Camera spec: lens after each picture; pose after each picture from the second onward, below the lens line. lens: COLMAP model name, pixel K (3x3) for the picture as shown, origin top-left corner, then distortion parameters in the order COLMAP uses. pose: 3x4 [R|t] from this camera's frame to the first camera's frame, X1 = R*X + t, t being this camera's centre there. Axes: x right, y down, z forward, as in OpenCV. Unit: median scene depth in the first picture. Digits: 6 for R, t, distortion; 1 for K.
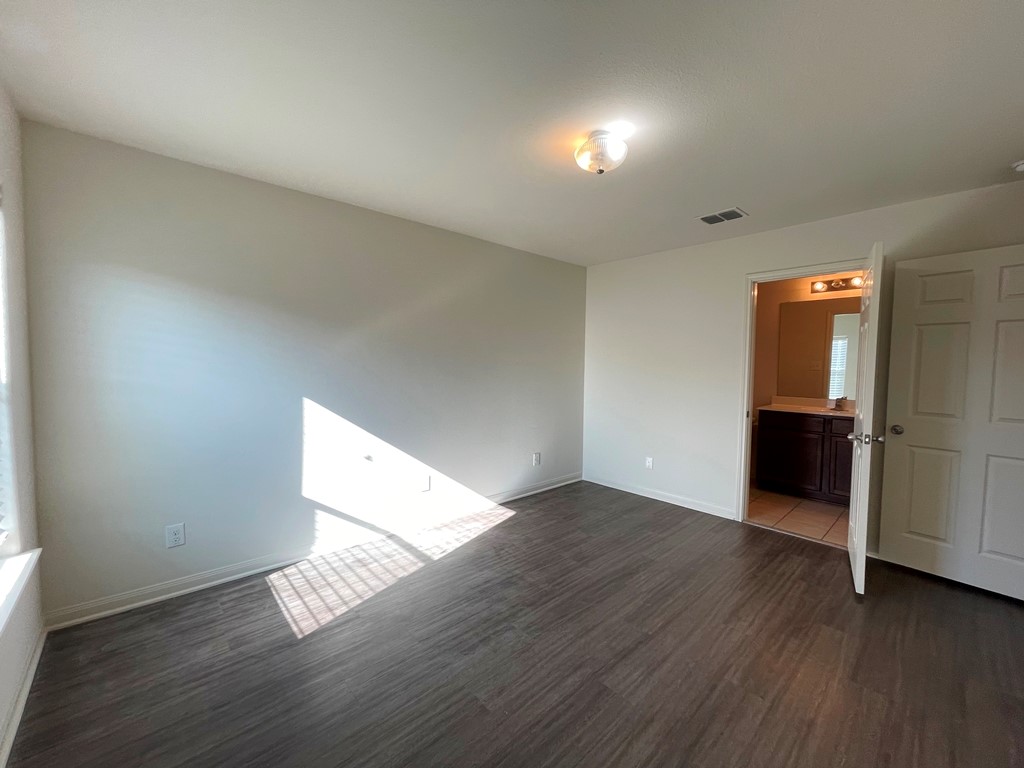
lens RADIAL K [[413.5, 0, 510.7], [0, 413.5, 388.0], [0, 0, 1]] dist [0.000121, 0.001968]
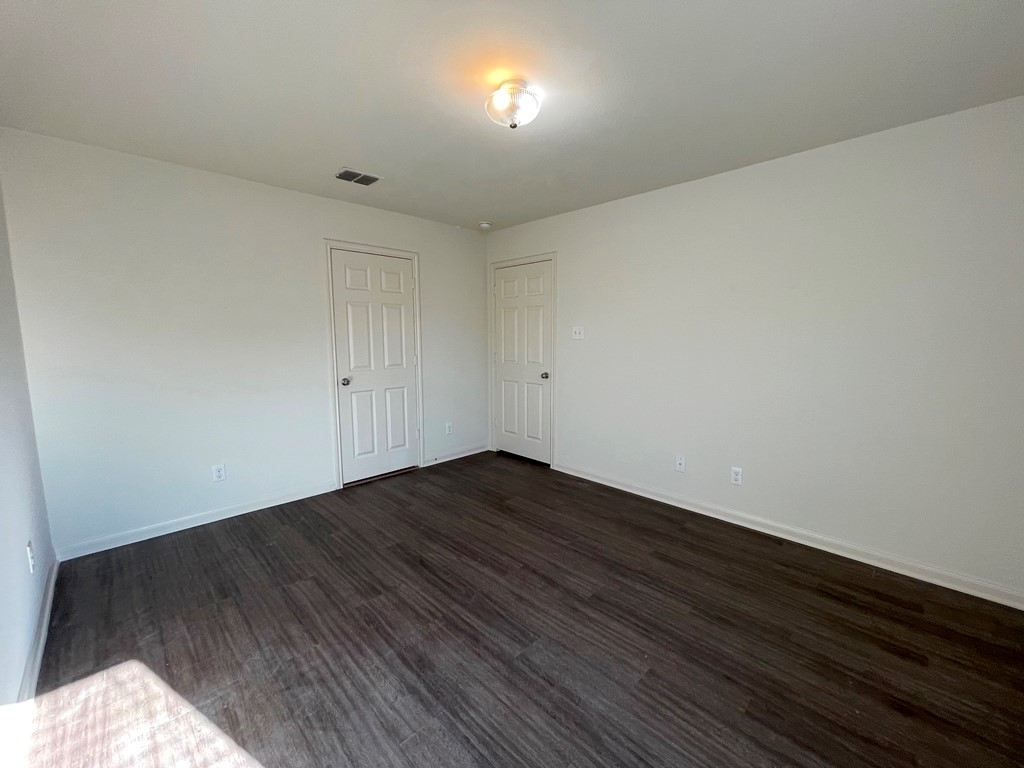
lens RADIAL K [[413.5, 0, 514.4], [0, 413.5, 387.1], [0, 0, 1]] dist [0.000121, 0.001968]
pose [[-0.033116, -0.138273, 0.989840, -0.582947], [0.060884, 0.988265, 0.140090, -0.054638], [-0.997595, 0.064905, -0.024309, 0.788585]]
